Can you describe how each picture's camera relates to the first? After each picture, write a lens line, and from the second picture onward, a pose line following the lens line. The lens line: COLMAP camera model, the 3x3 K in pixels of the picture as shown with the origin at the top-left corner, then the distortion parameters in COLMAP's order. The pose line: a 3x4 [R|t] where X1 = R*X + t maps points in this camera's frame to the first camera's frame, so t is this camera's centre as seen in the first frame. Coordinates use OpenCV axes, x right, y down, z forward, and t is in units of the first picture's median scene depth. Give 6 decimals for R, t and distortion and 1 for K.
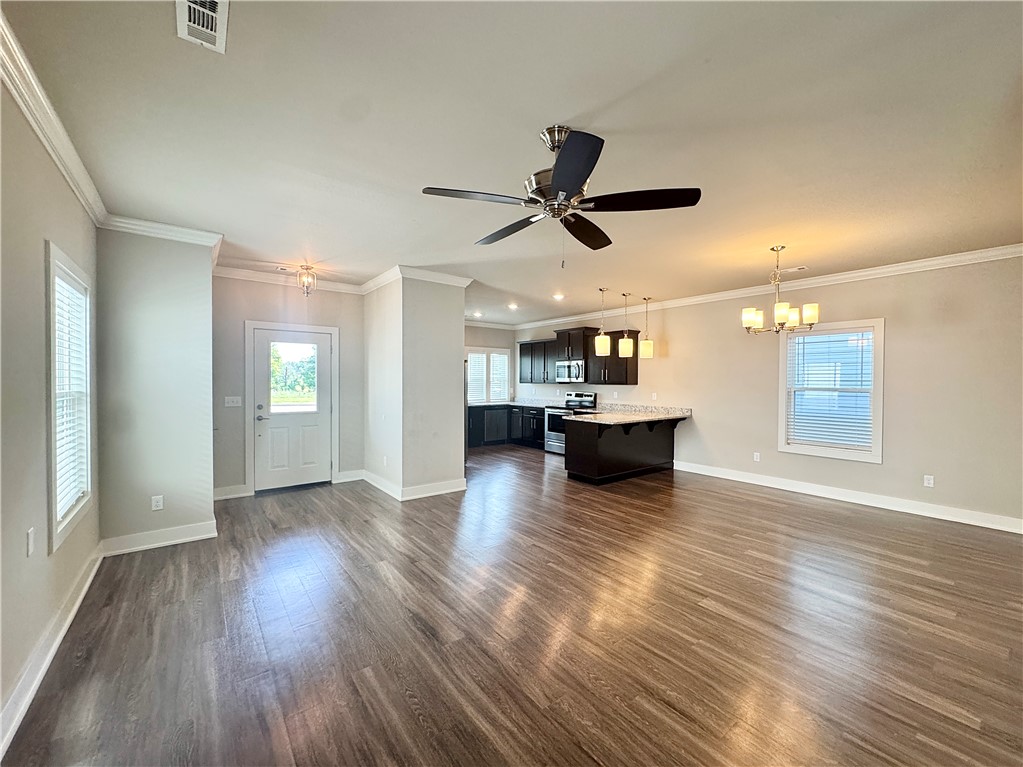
lens RADIAL K [[415.2, 0, 513.0], [0, 415.2, 387.4], [0, 0, 1]] dist [-0.000457, -0.000029]
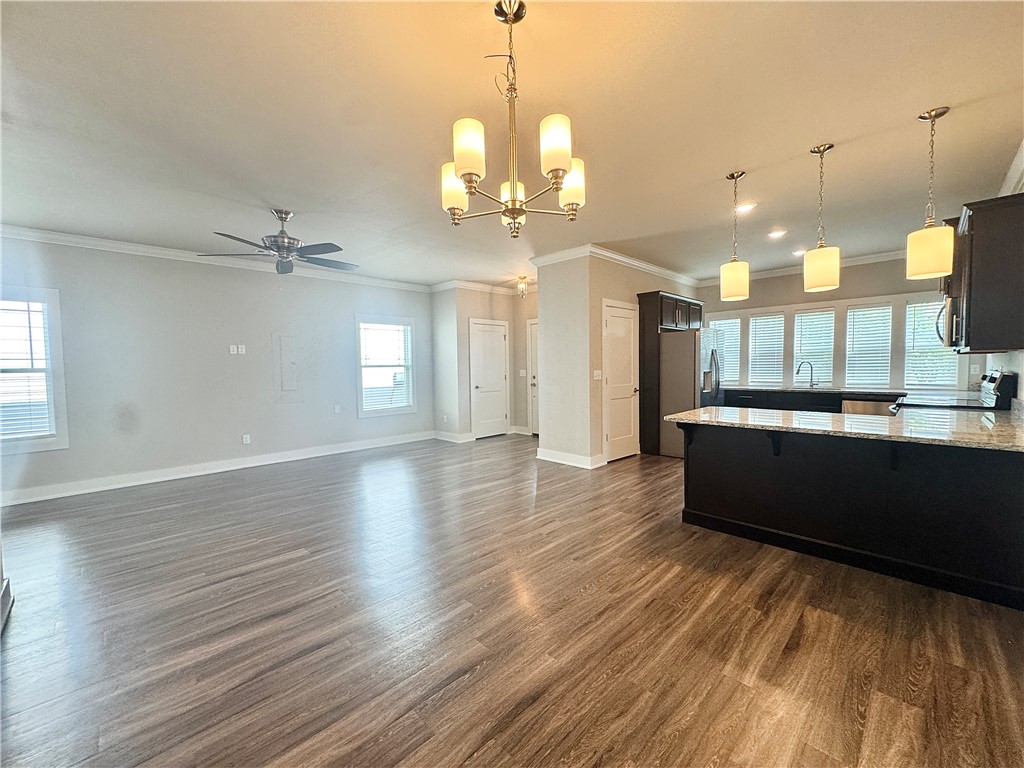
lens RADIAL K [[408.5, 0, 508.7], [0, 408.5, 384.9], [0, 0, 1]] dist [-0.000575, 0.000075]
pose [[0.106748, 0.039181, -0.993514, 1.219078], [-0.002858, 0.999231, 0.039100, 0.026571], [0.994282, -0.001335, 0.106778, 1.100410]]
